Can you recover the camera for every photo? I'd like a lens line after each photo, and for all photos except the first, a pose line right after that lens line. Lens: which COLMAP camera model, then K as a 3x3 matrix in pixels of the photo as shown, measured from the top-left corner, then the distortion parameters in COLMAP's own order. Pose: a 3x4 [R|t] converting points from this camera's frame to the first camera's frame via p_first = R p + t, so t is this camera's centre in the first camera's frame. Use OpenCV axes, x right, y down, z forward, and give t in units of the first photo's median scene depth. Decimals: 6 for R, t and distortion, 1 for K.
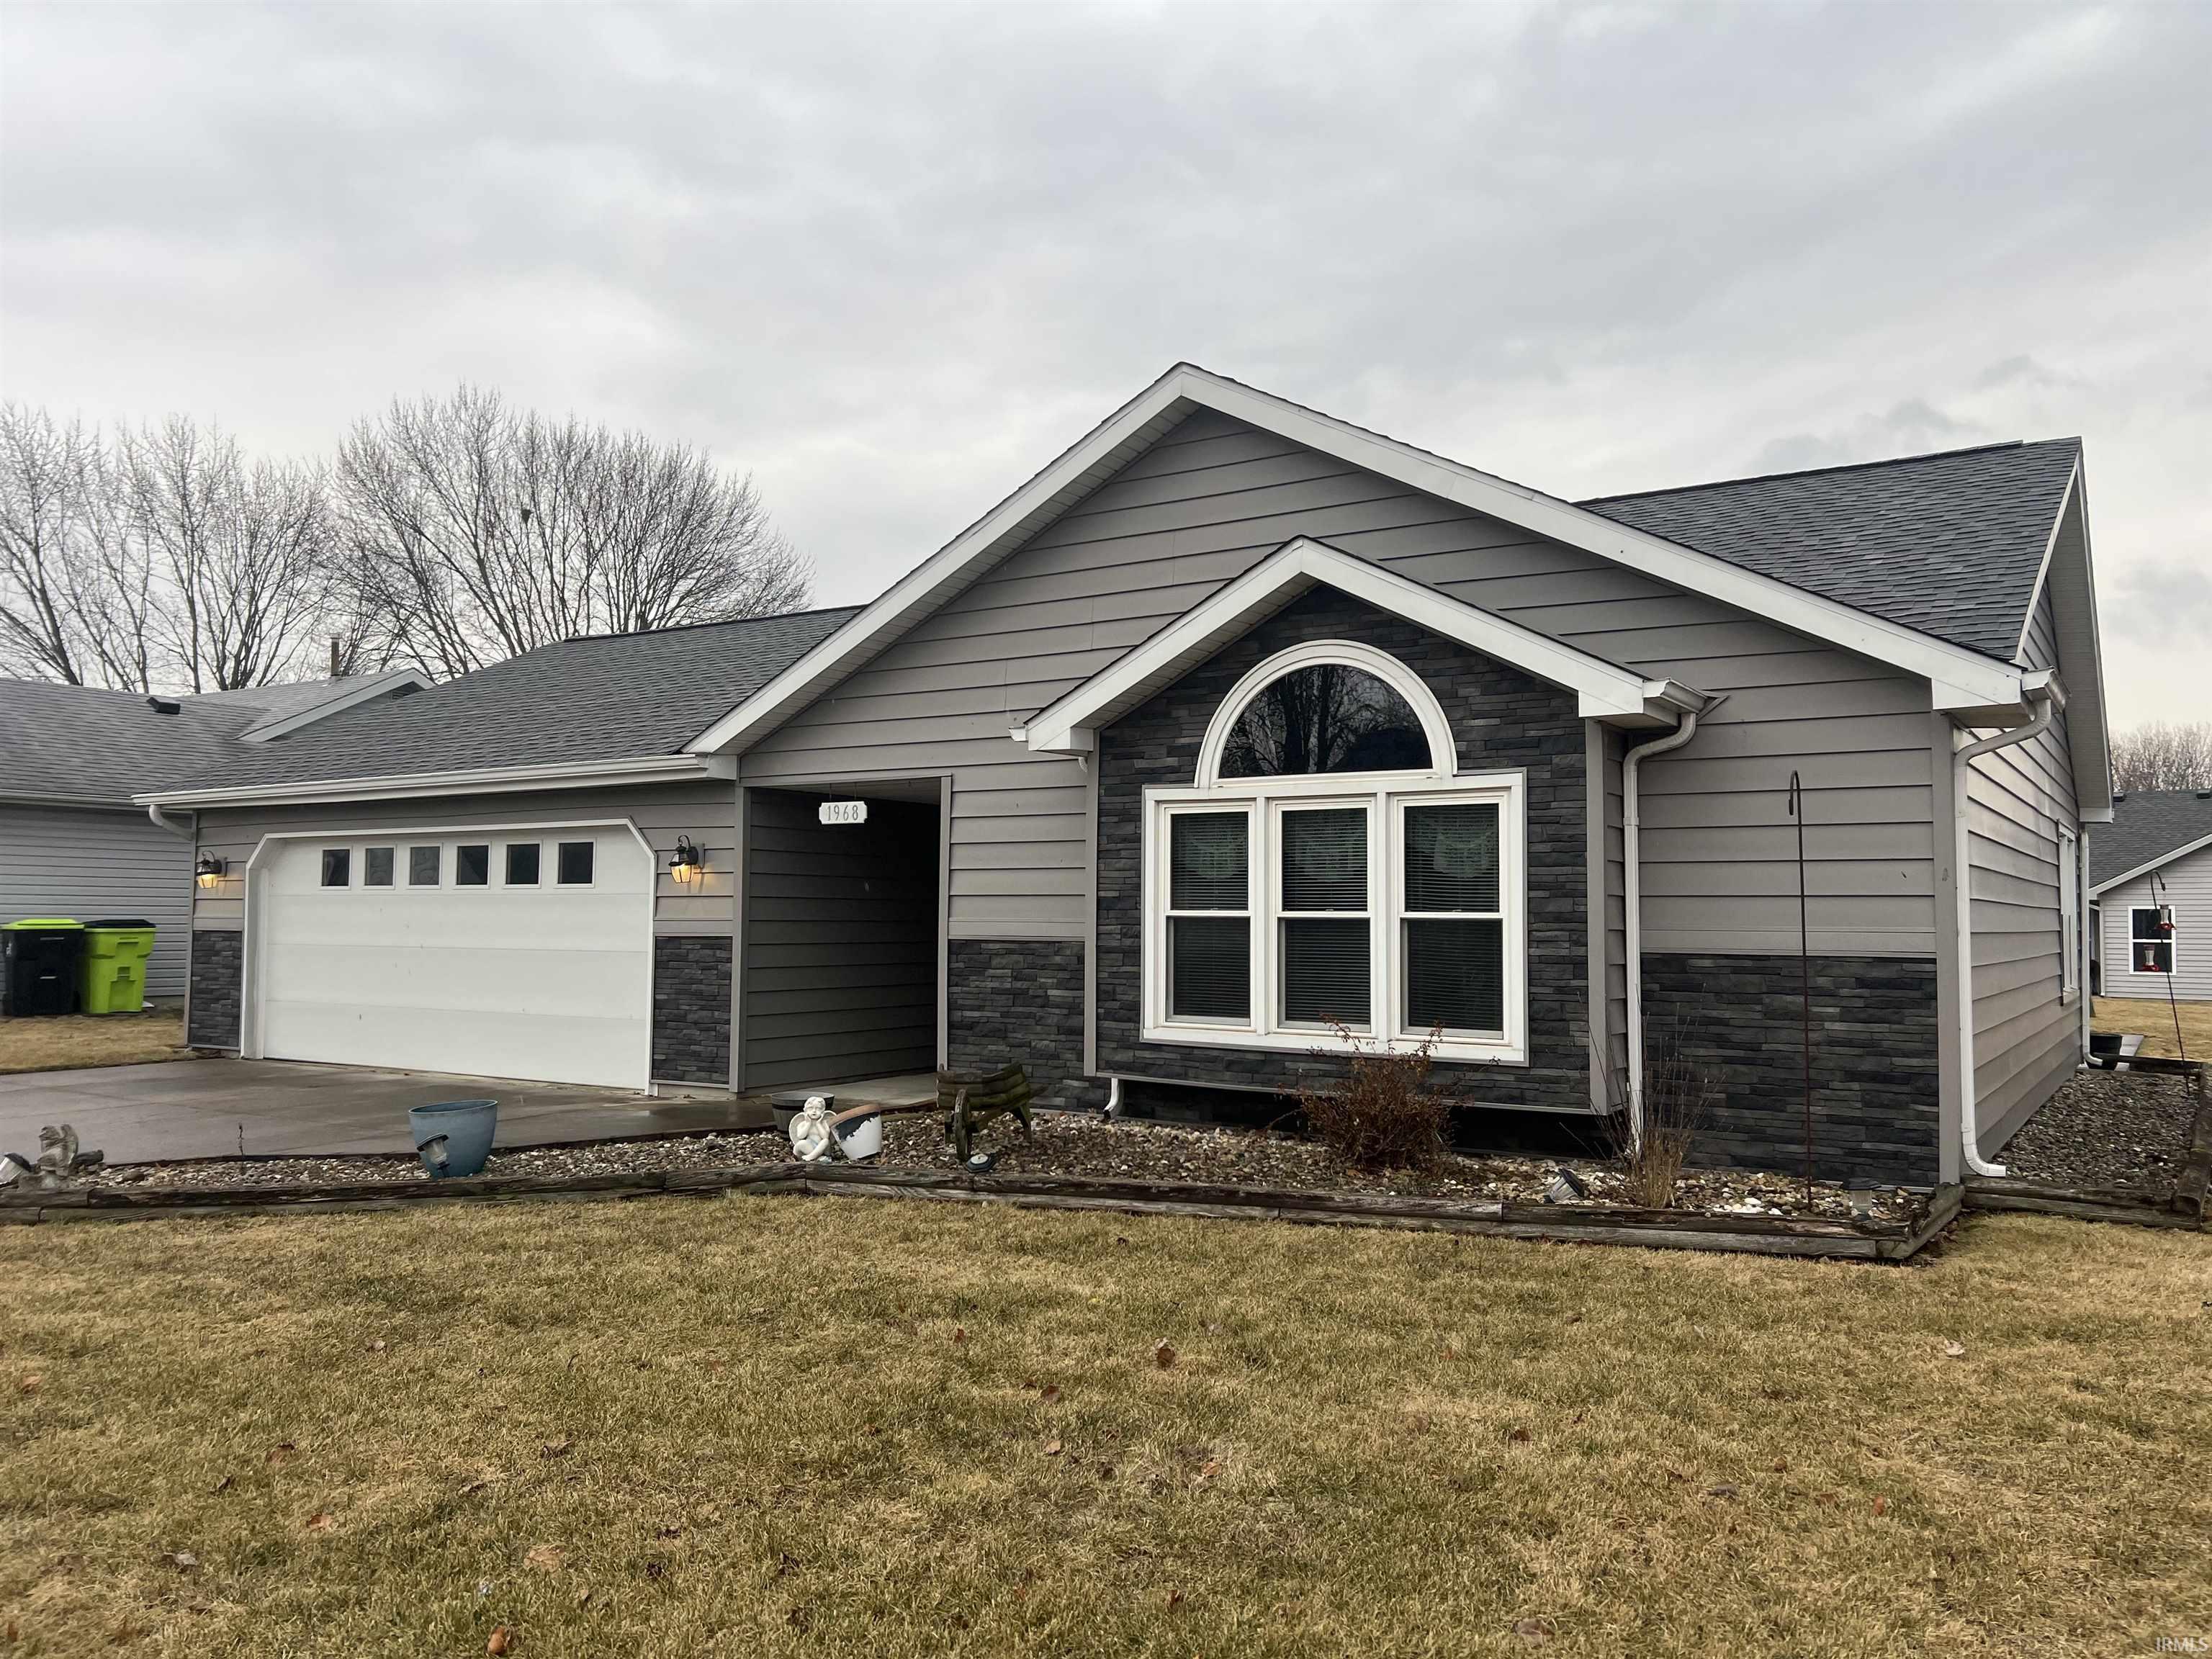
lens RADIAL K [[1673.5, 0, 1106.0], [0, 1673.5, 829.5], [0, 0, 1]] dist [0.059203, -0.008010]
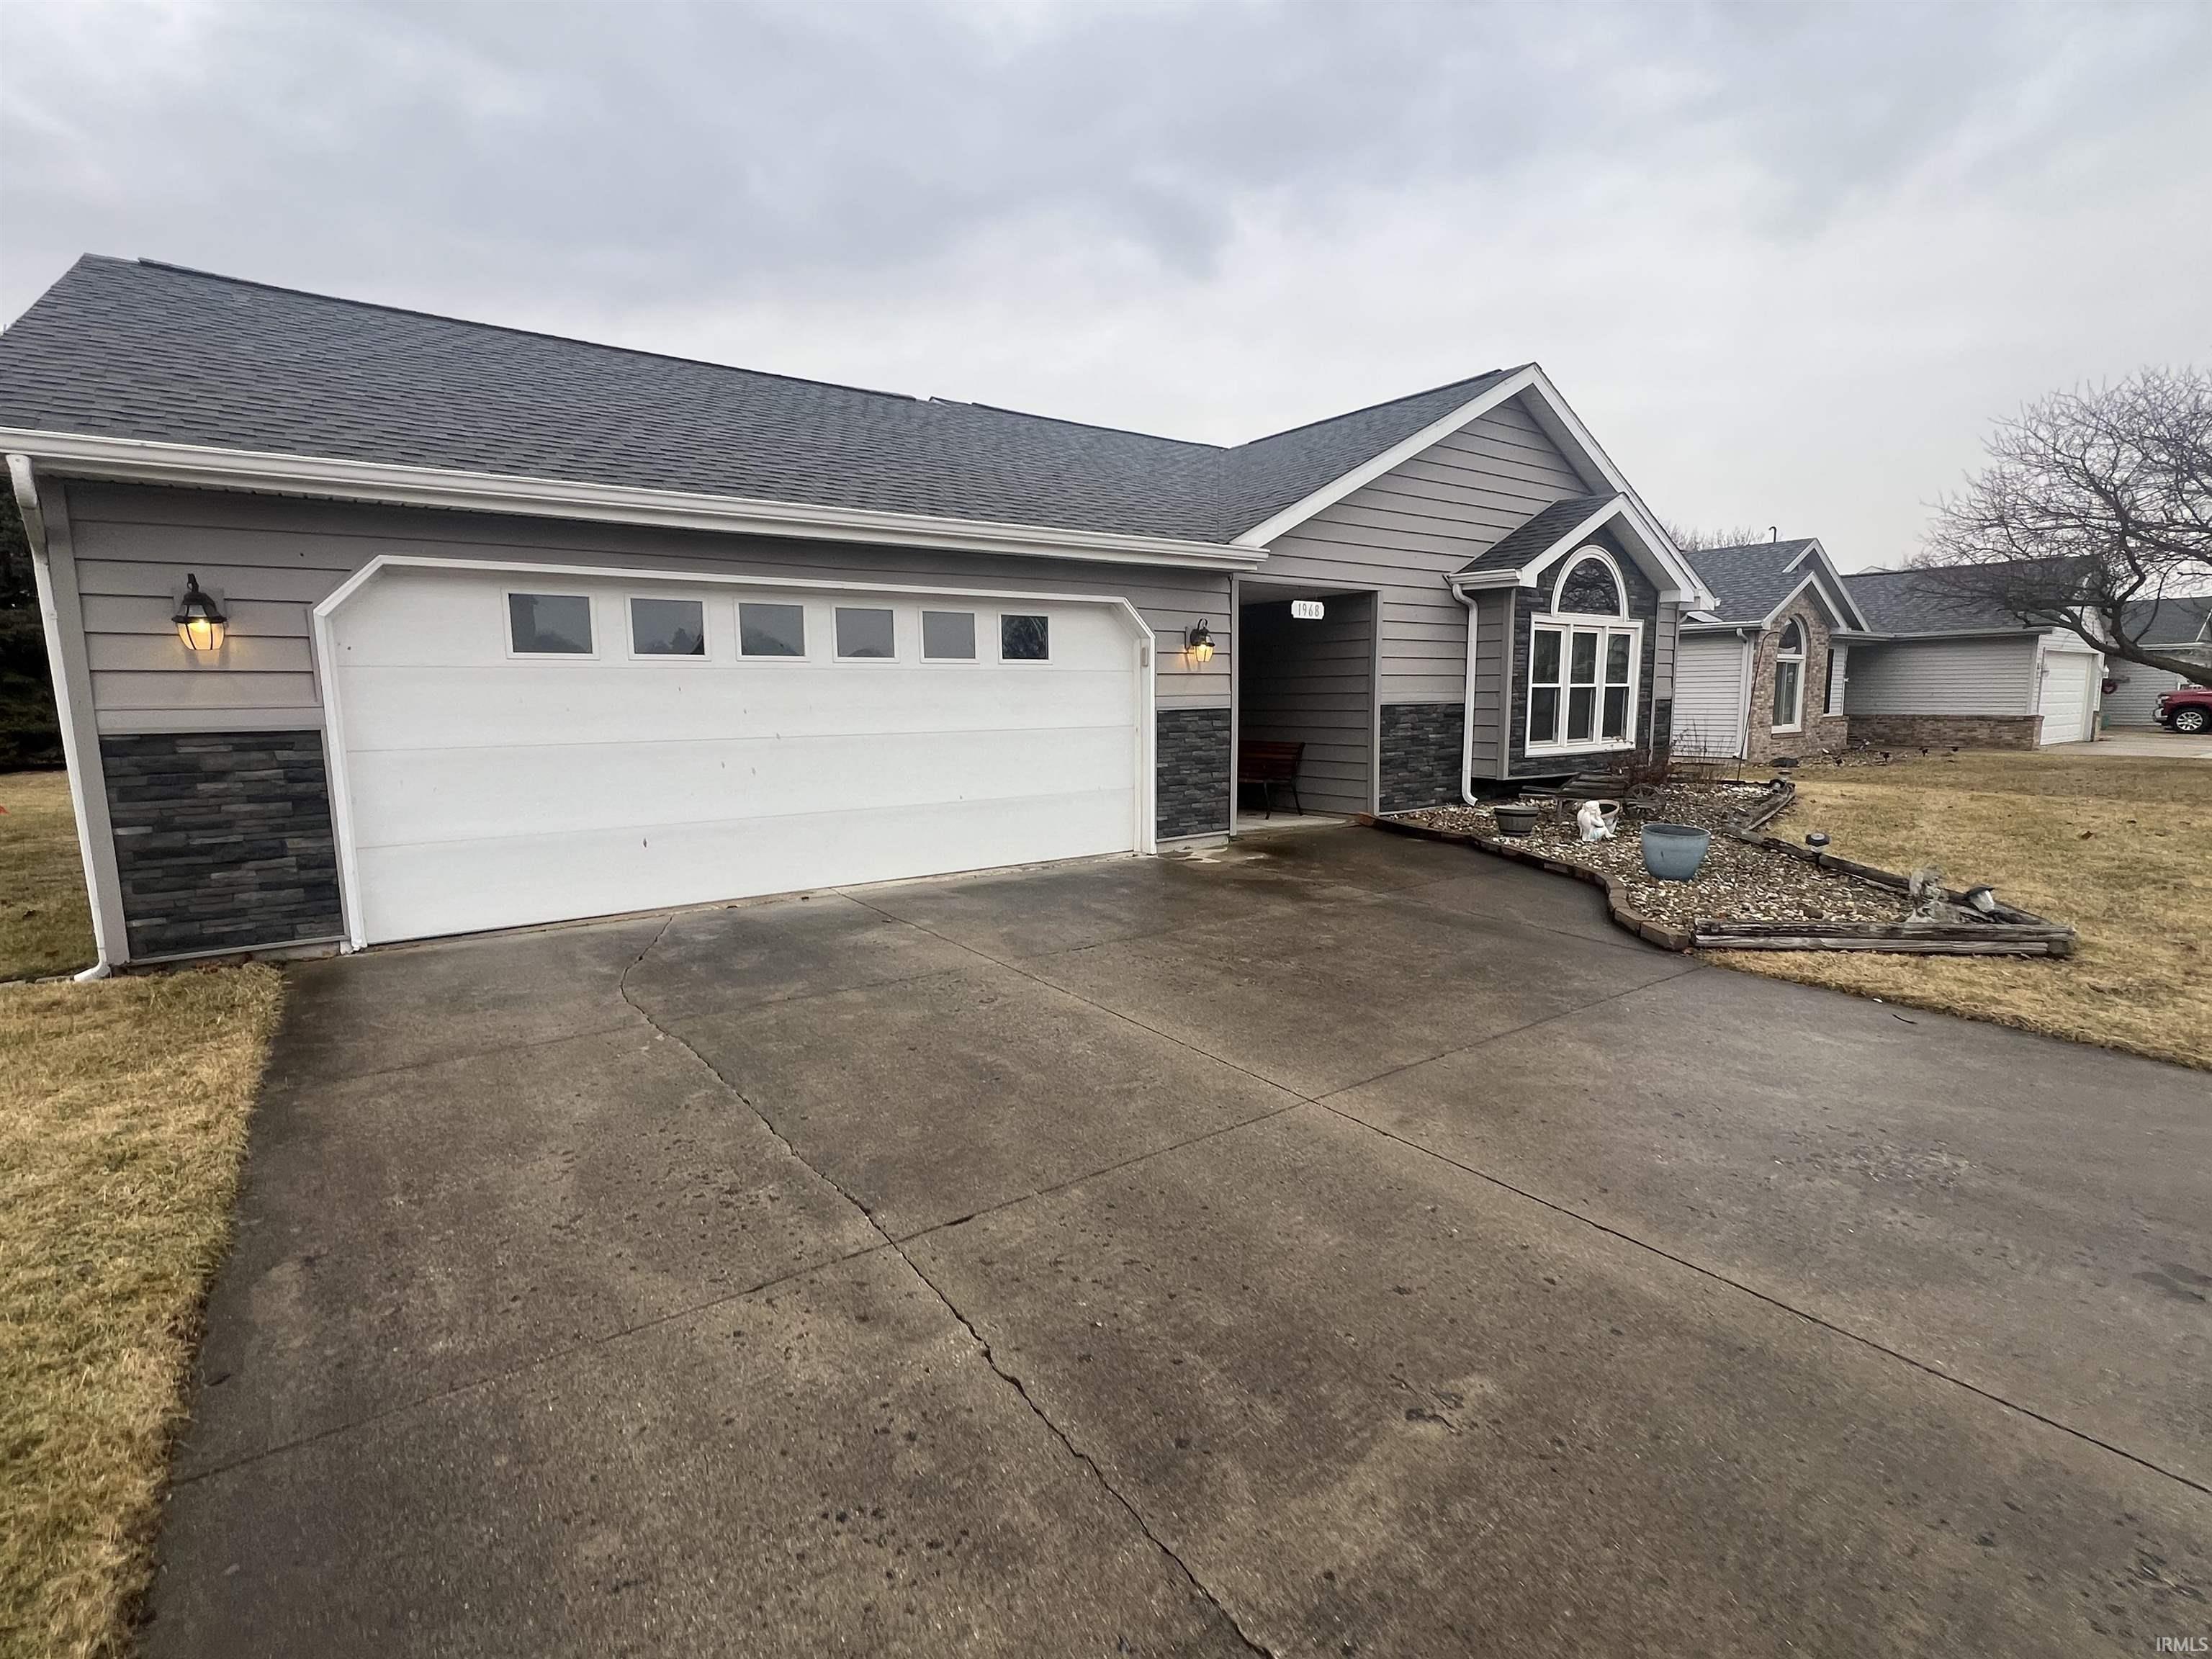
lens RADIAL K [[1033.1, 0, 1106.0], [0, 1033.1, 829.5], [0, 0, 1]] dist [-0.002108, 0.009525]
pose [[0.350606, -0.135022, 0.926739, -1.171620], [-0.040952, 0.986396, 0.159207, 0.044226], [-0.935627, -0.093771, 0.340307, 1.026992]]
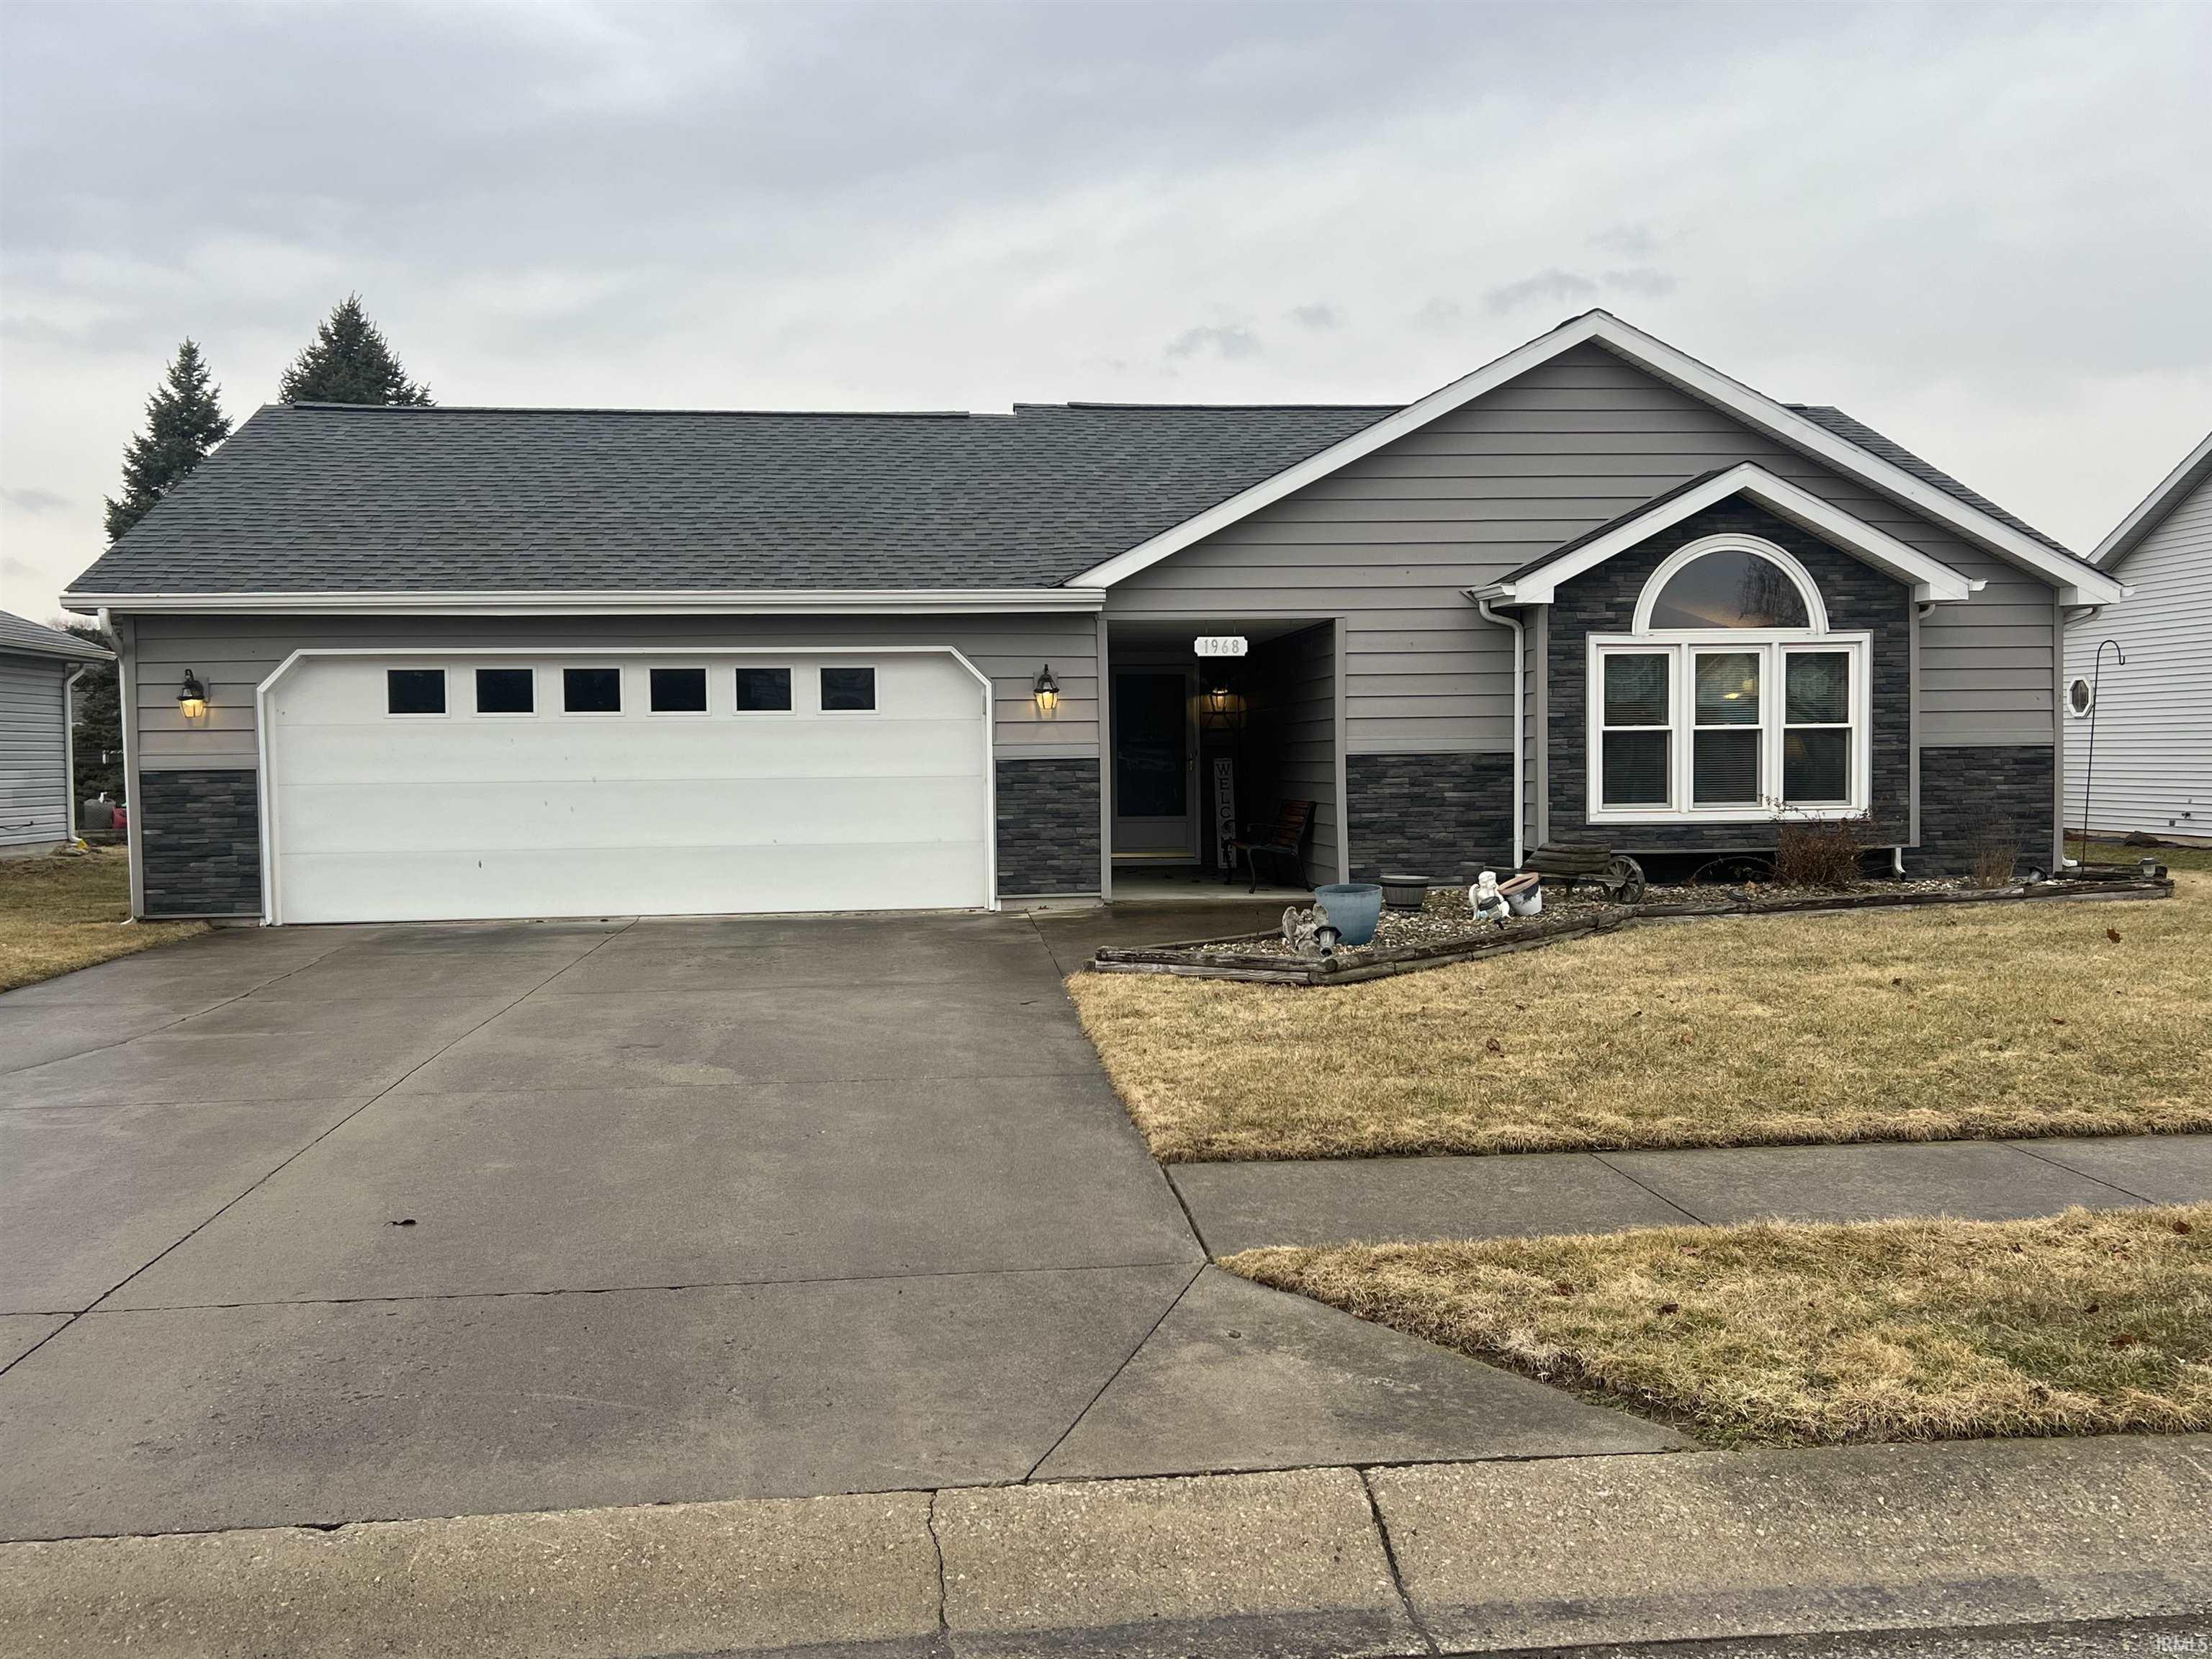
lens RADIAL K [[1843.1, 0, 1106.0], [0, 1843.1, 829.5], [0, 0, 1]] dist [0.074447, -0.006315]
pose [[0.772933, -0.040964, 0.633164, -1.211605], [-0.015804, 0.996361, 0.083755, 0.012190], [-0.634291, -0.074744, 0.769472, 0.097029]]
